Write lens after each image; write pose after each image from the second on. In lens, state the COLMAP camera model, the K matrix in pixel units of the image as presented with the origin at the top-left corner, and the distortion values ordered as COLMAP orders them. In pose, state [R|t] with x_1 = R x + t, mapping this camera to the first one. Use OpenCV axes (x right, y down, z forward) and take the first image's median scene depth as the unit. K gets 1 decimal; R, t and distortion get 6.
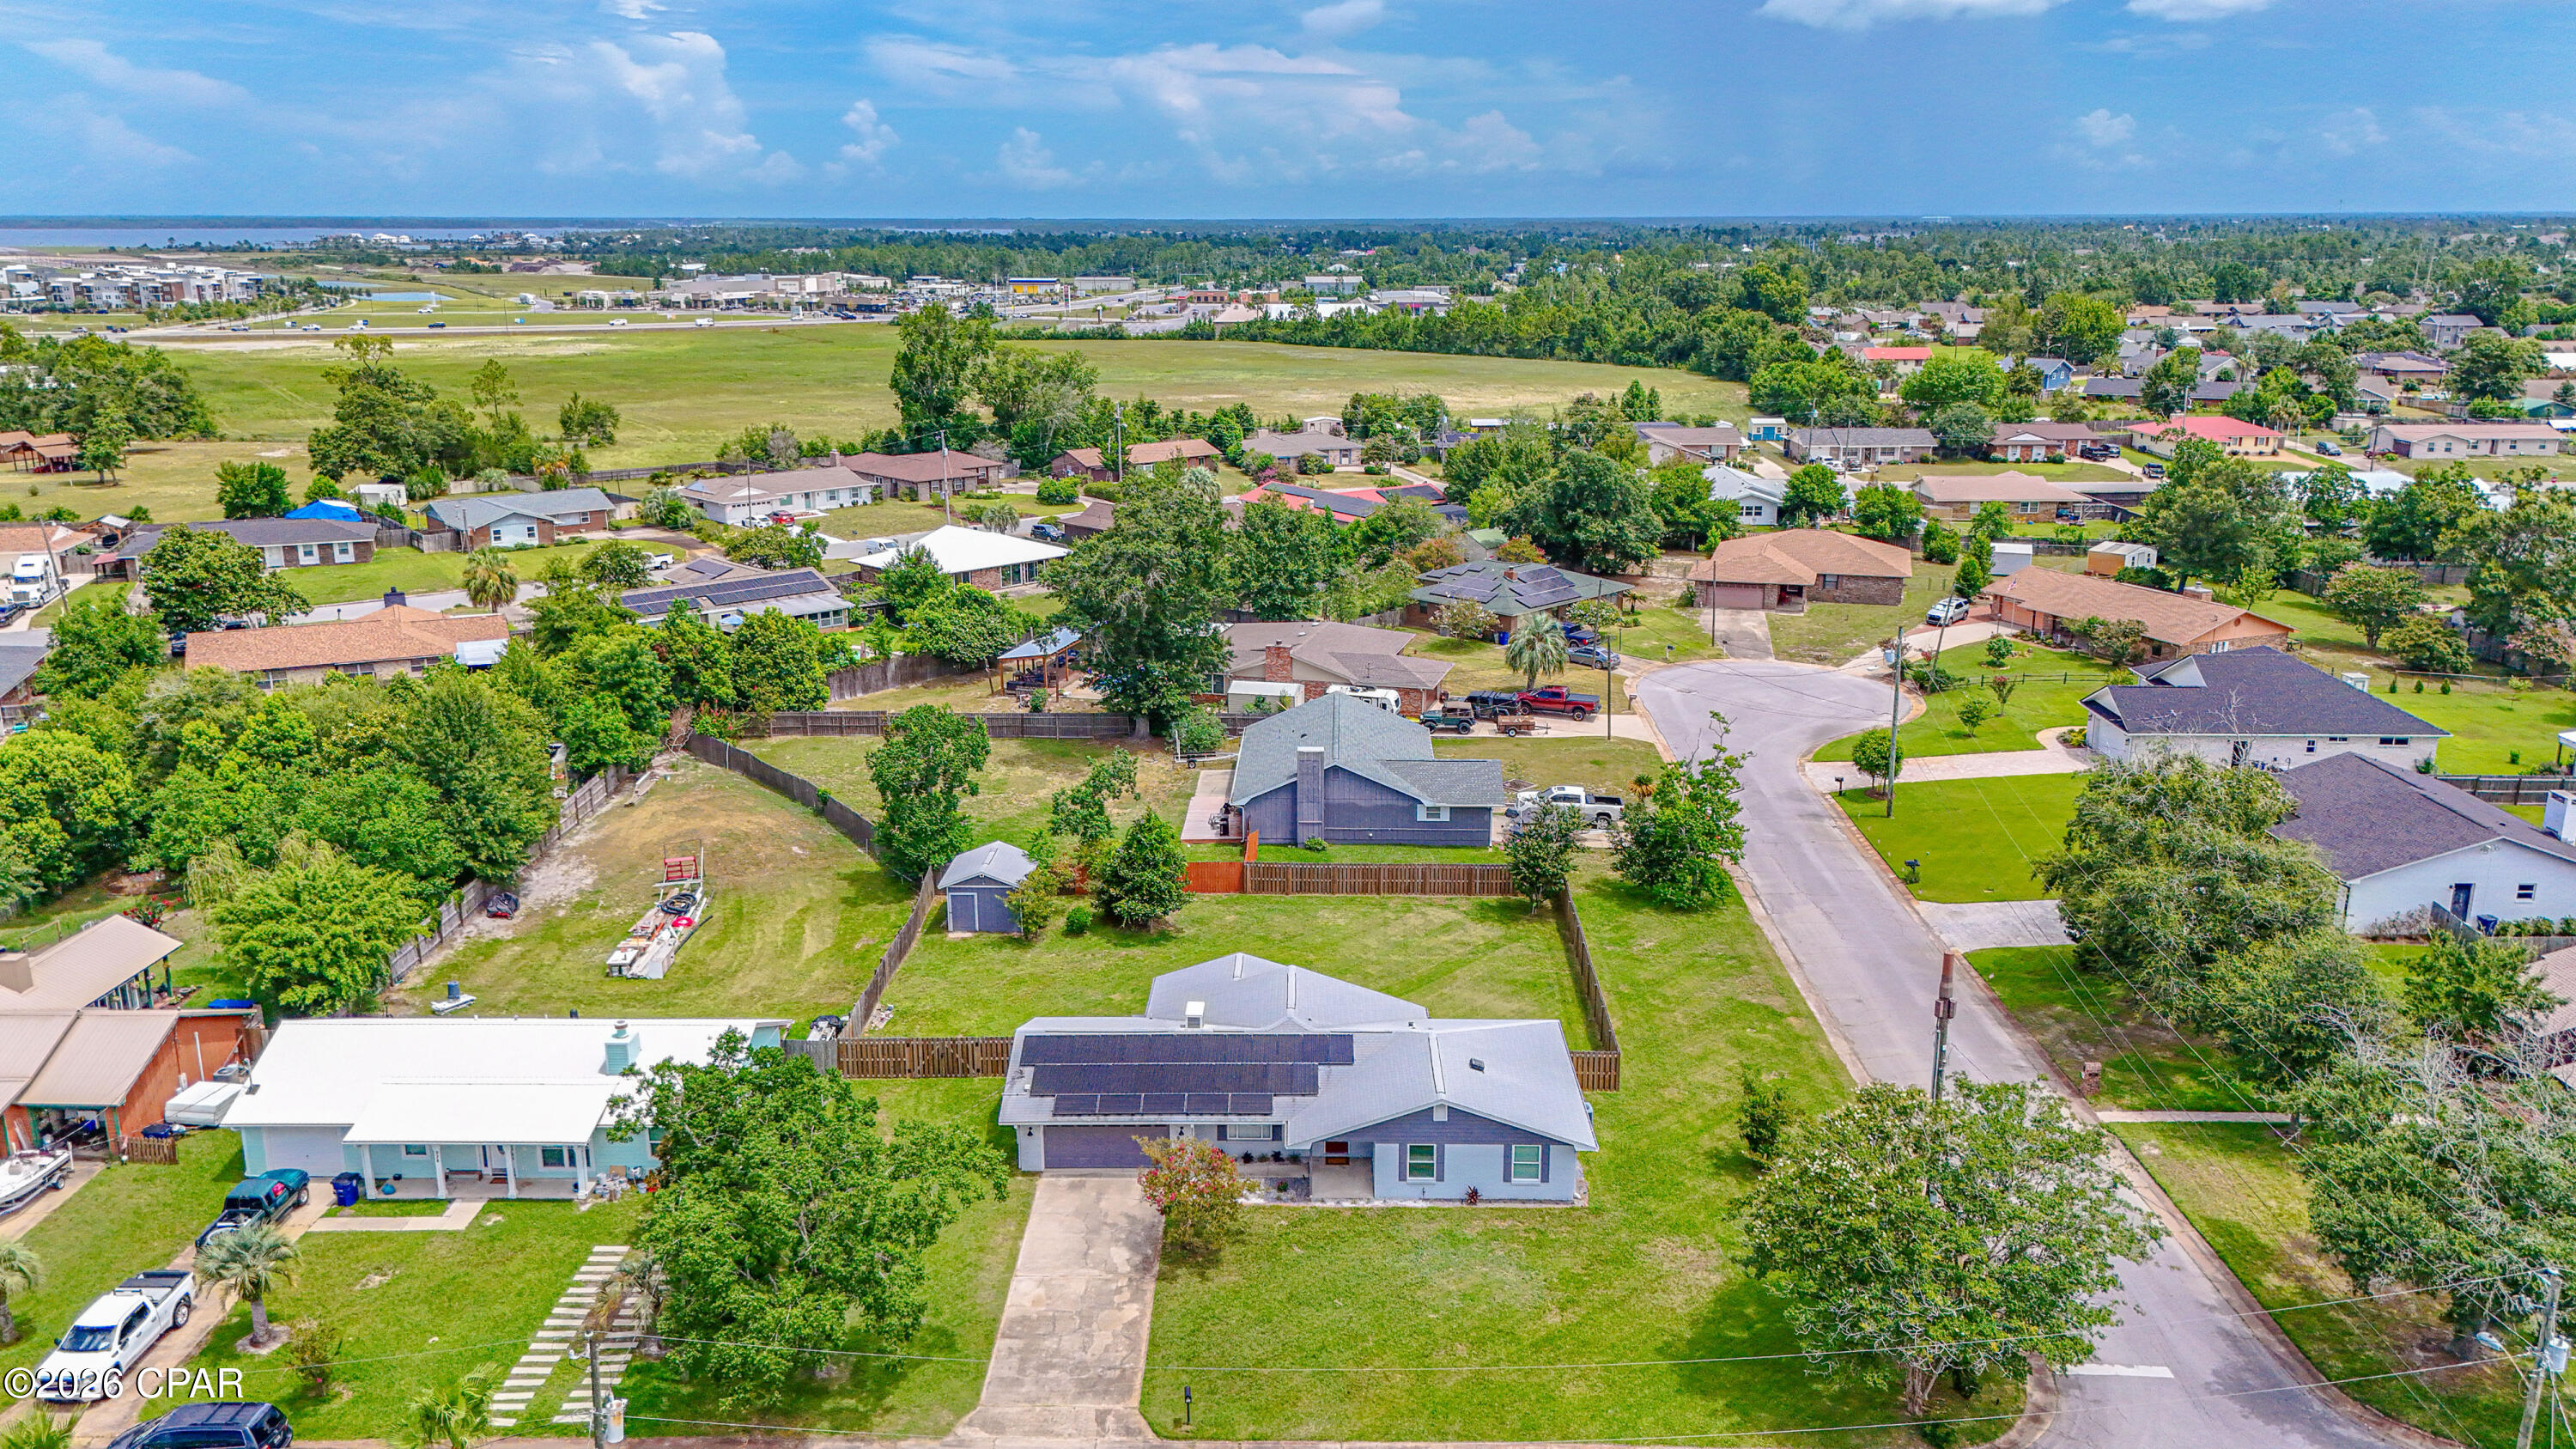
lens RADIAL K [[1899.8, 0, 1288.0], [0, 1899.8, 724.5], [0, 0, 1]] dist [0.084128, -0.087474]
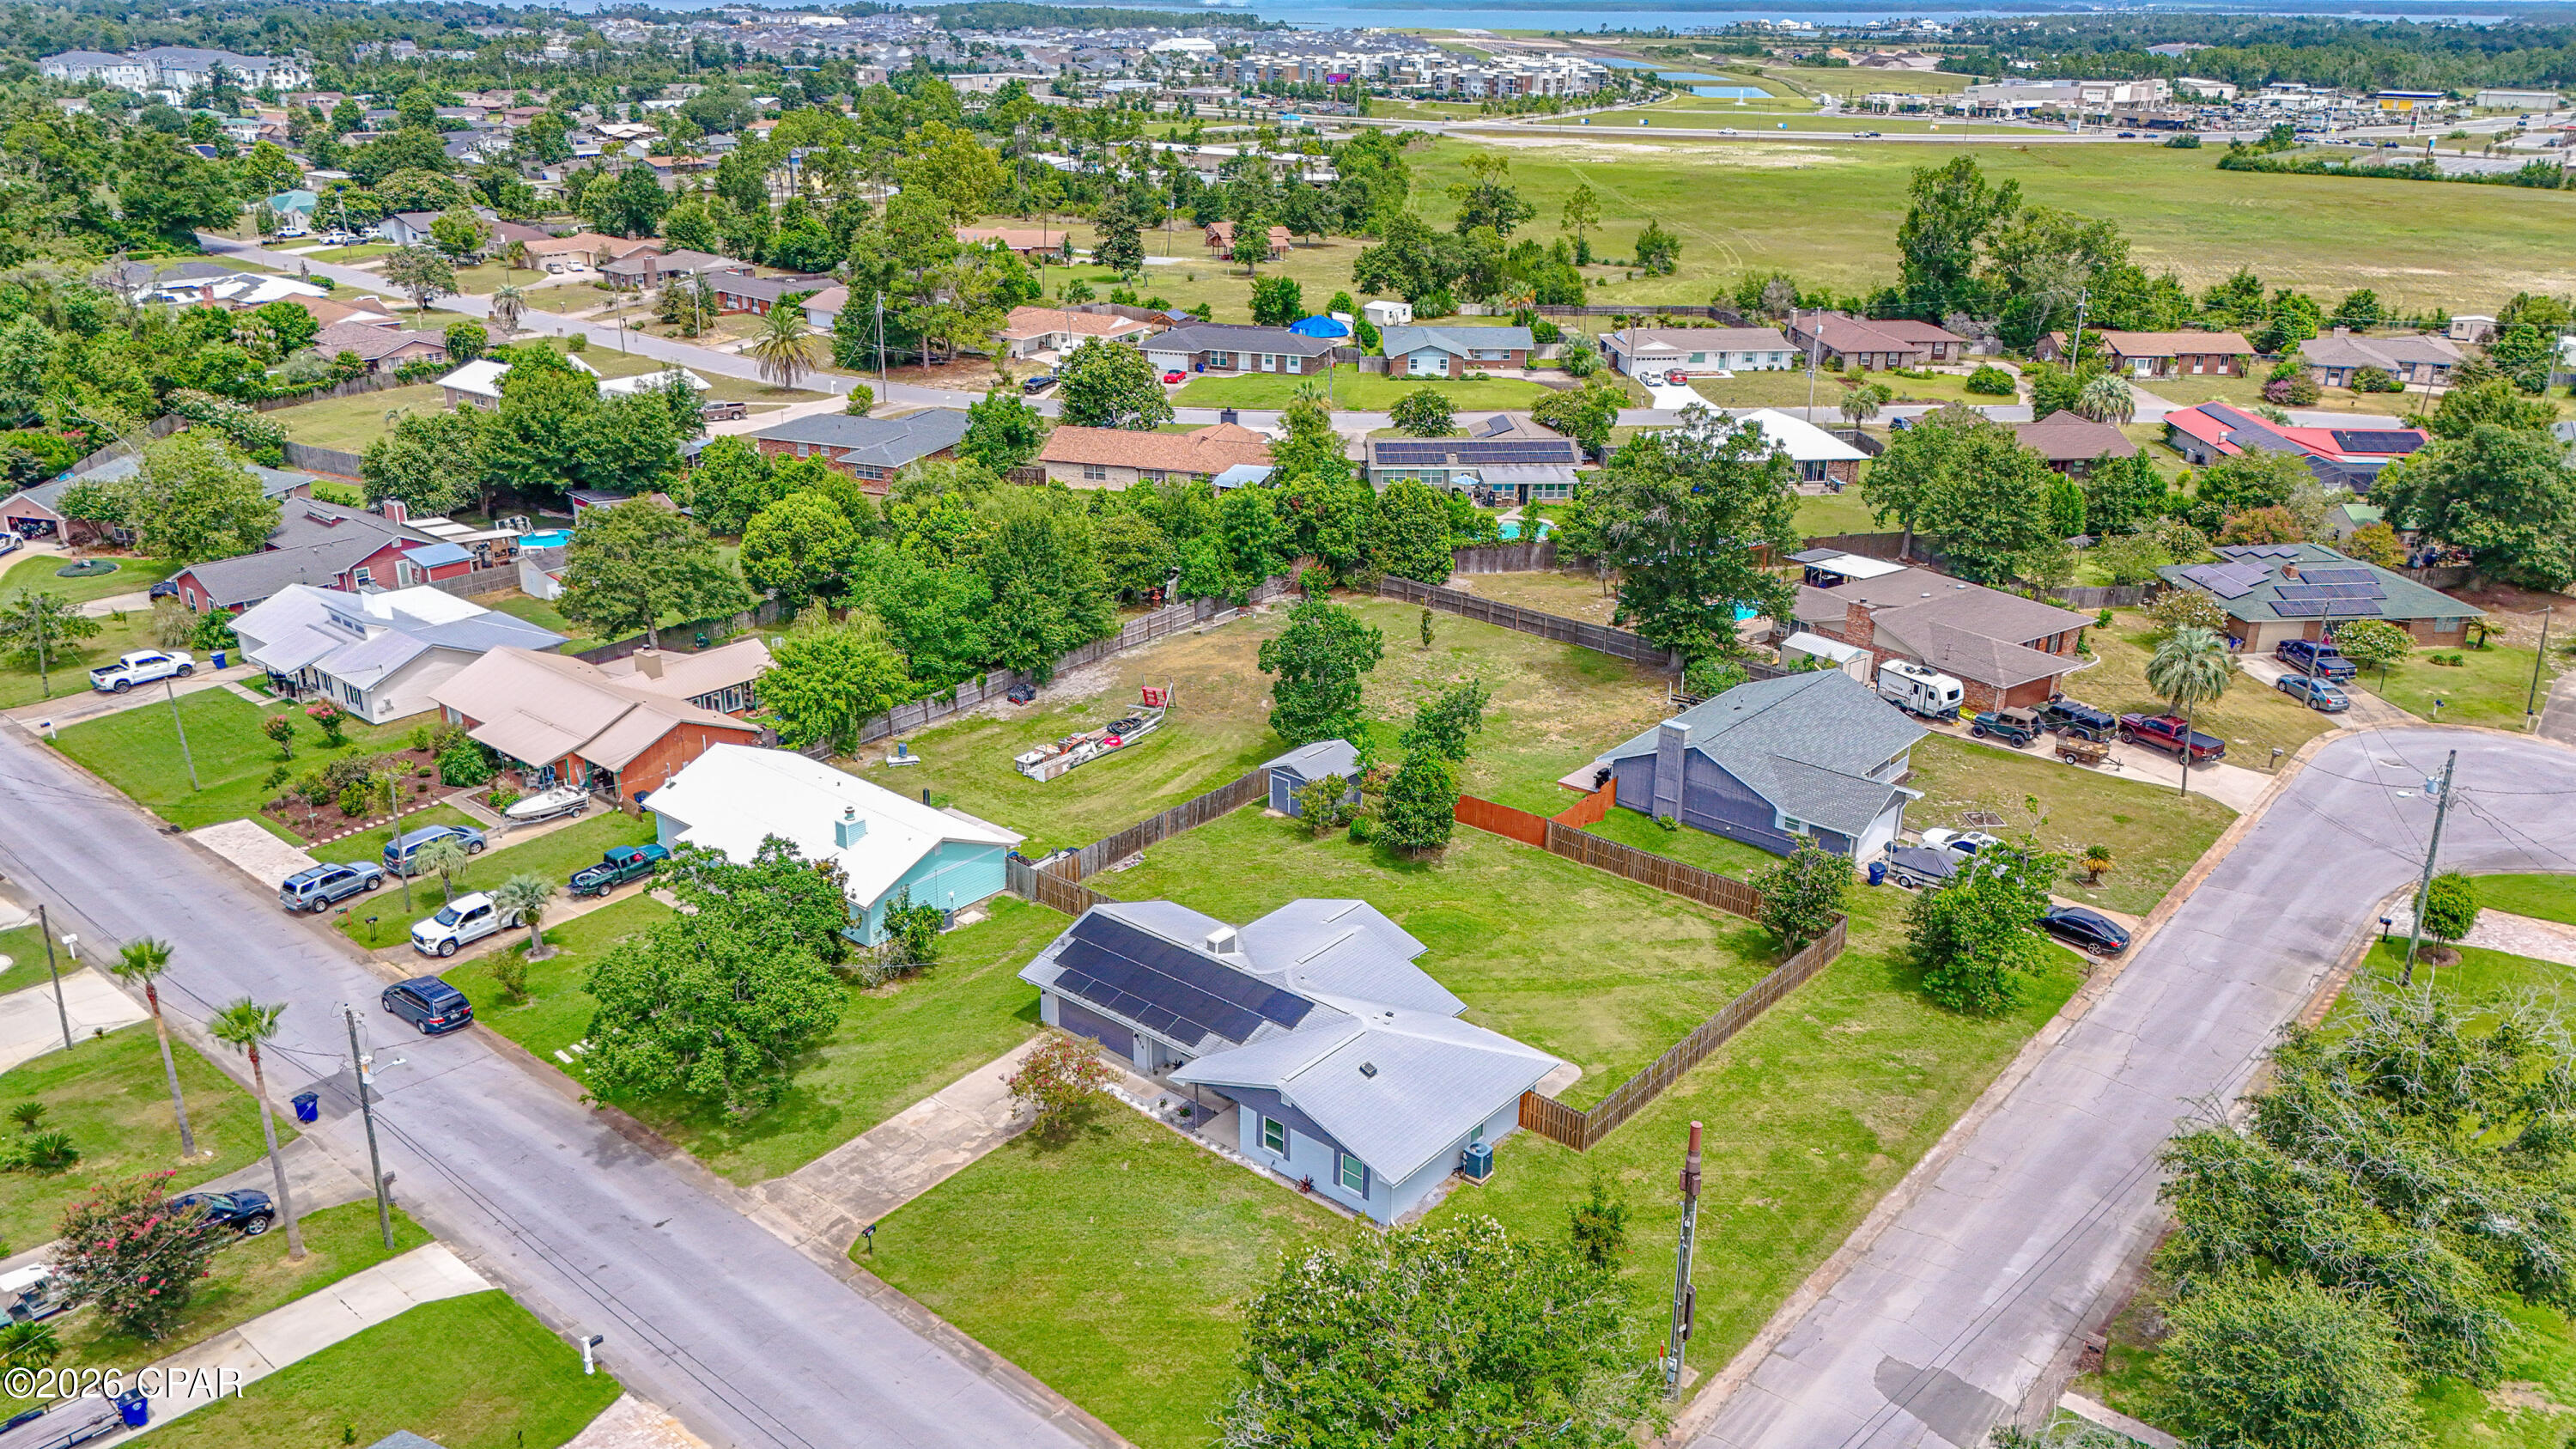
lens RADIAL K [[1899.8, 0, 1288.0], [0, 1899.8, 724.5], [0, 0, 1]] dist [0.084128, -0.087474]
pose [[0.775717, 0.236701, -0.585009, 0.384057], [-0.175483, 0.971340, 0.160325, -0.097300], [0.606192, -0.021708, 0.795022, 0.103864]]
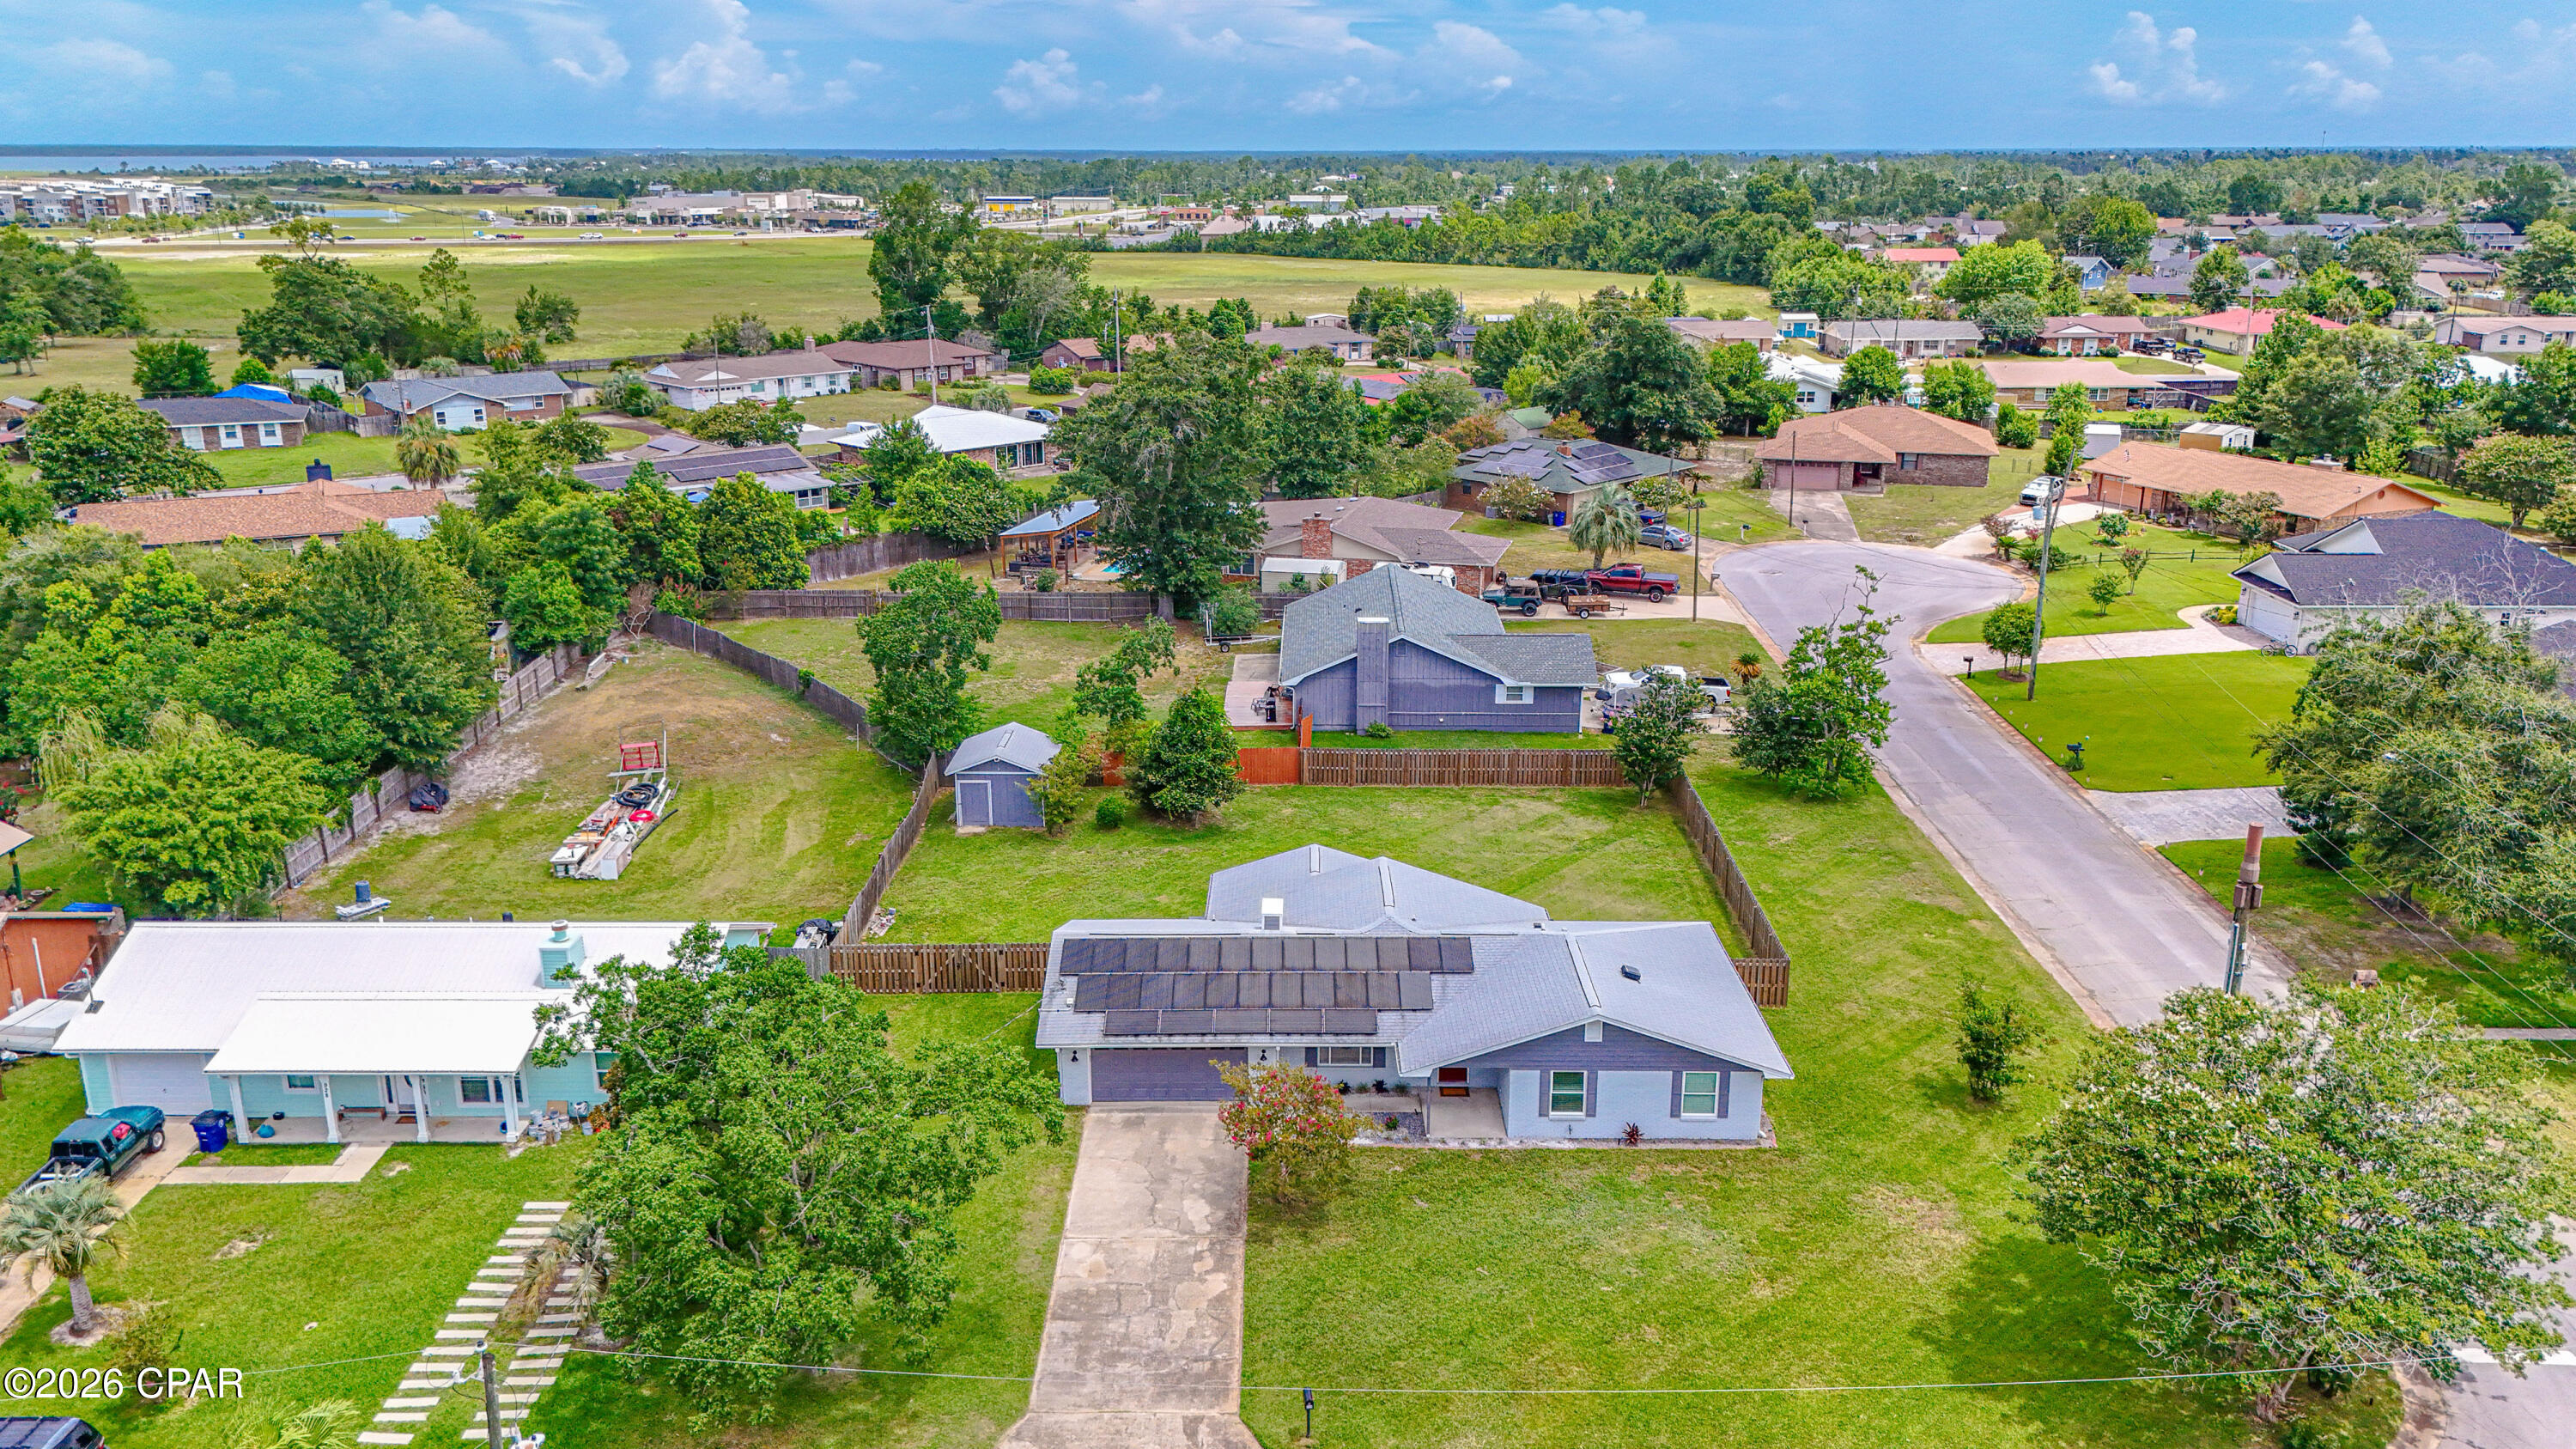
lens RADIAL K [[1899.8, 0, 1288.0], [0, 1899.8, 724.5], [0, 0, 1]] dist [0.084128, -0.087474]
pose [[0.999923, -0.001751, 0.012275, -0.034028], [0.001355, 0.999481, 0.032191, 0.029798], [-0.012325, -0.032172, 0.999406, 0.125796]]
